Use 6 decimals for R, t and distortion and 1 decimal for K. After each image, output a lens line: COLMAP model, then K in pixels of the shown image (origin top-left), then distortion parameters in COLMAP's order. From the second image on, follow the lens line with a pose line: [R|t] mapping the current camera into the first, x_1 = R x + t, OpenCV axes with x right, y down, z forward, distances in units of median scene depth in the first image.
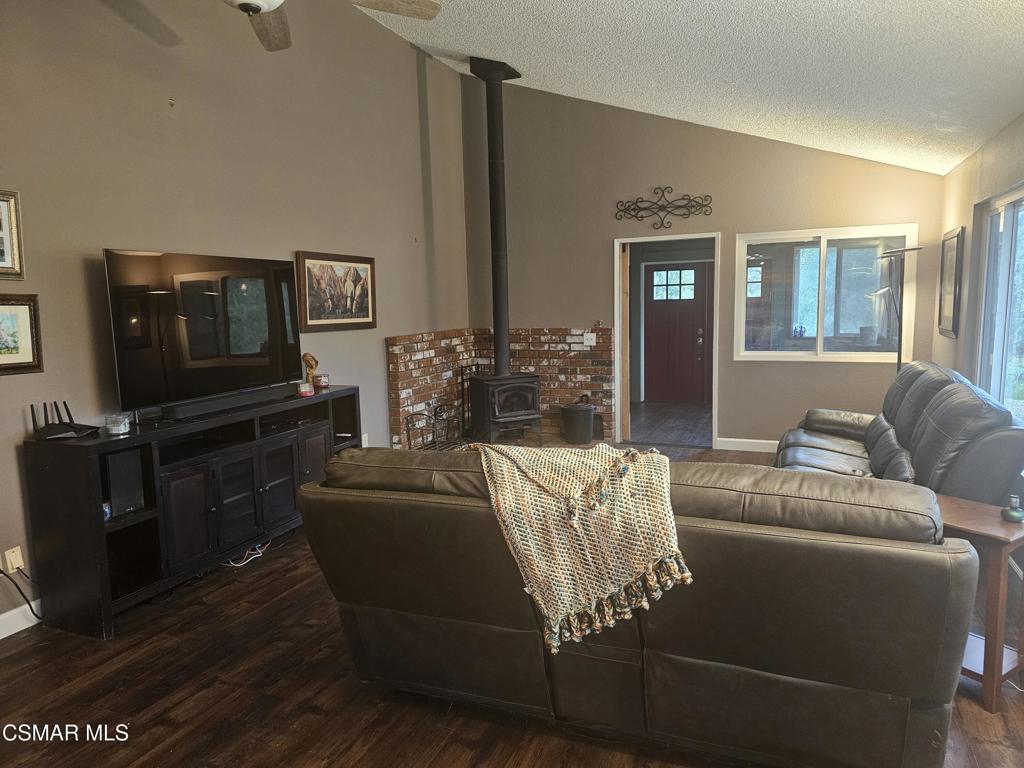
lens RADIAL K [[681.0, 0, 517.9], [0, 681.0, 388.8], [0, 0, 1]] dist [0.020680, -0.013096]
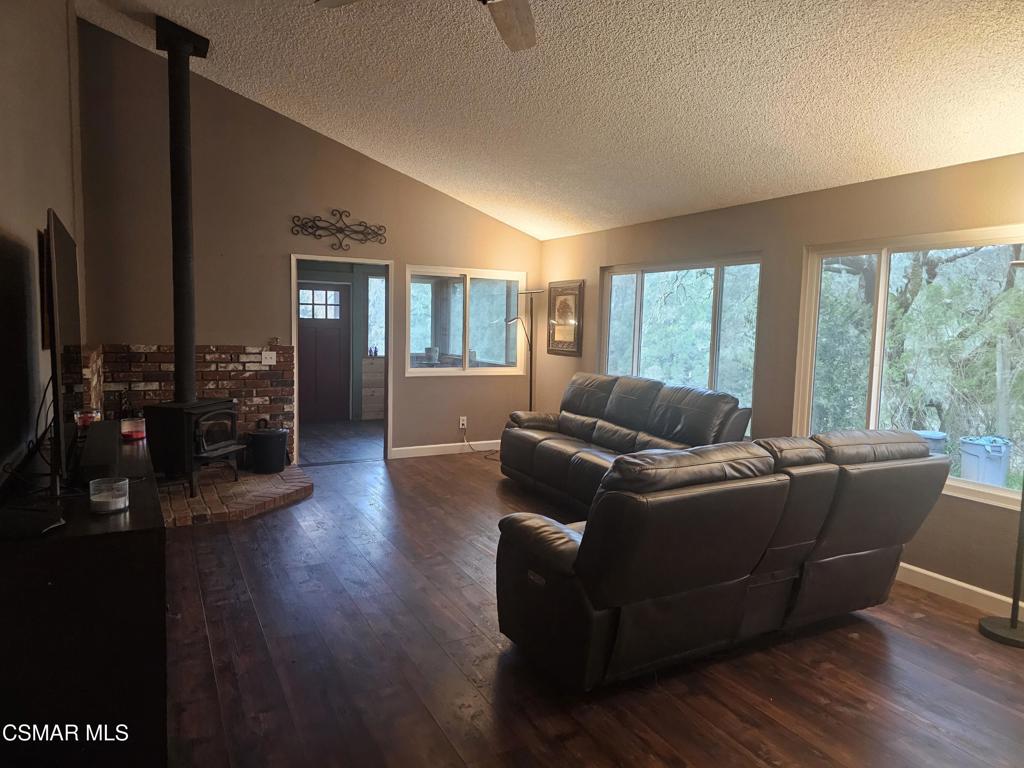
lens RADIAL K [[681.0, 0, 521.7], [0, 681.0, 377.2], [0, 0, 1]] dist [0.020680, -0.013096]
pose [[0.632261, -0.022750, 0.774421, -0.395593], [0.058398, 0.998125, -0.018355, -0.009749], [-0.772552, 0.056830, 0.632404, 0.148599]]
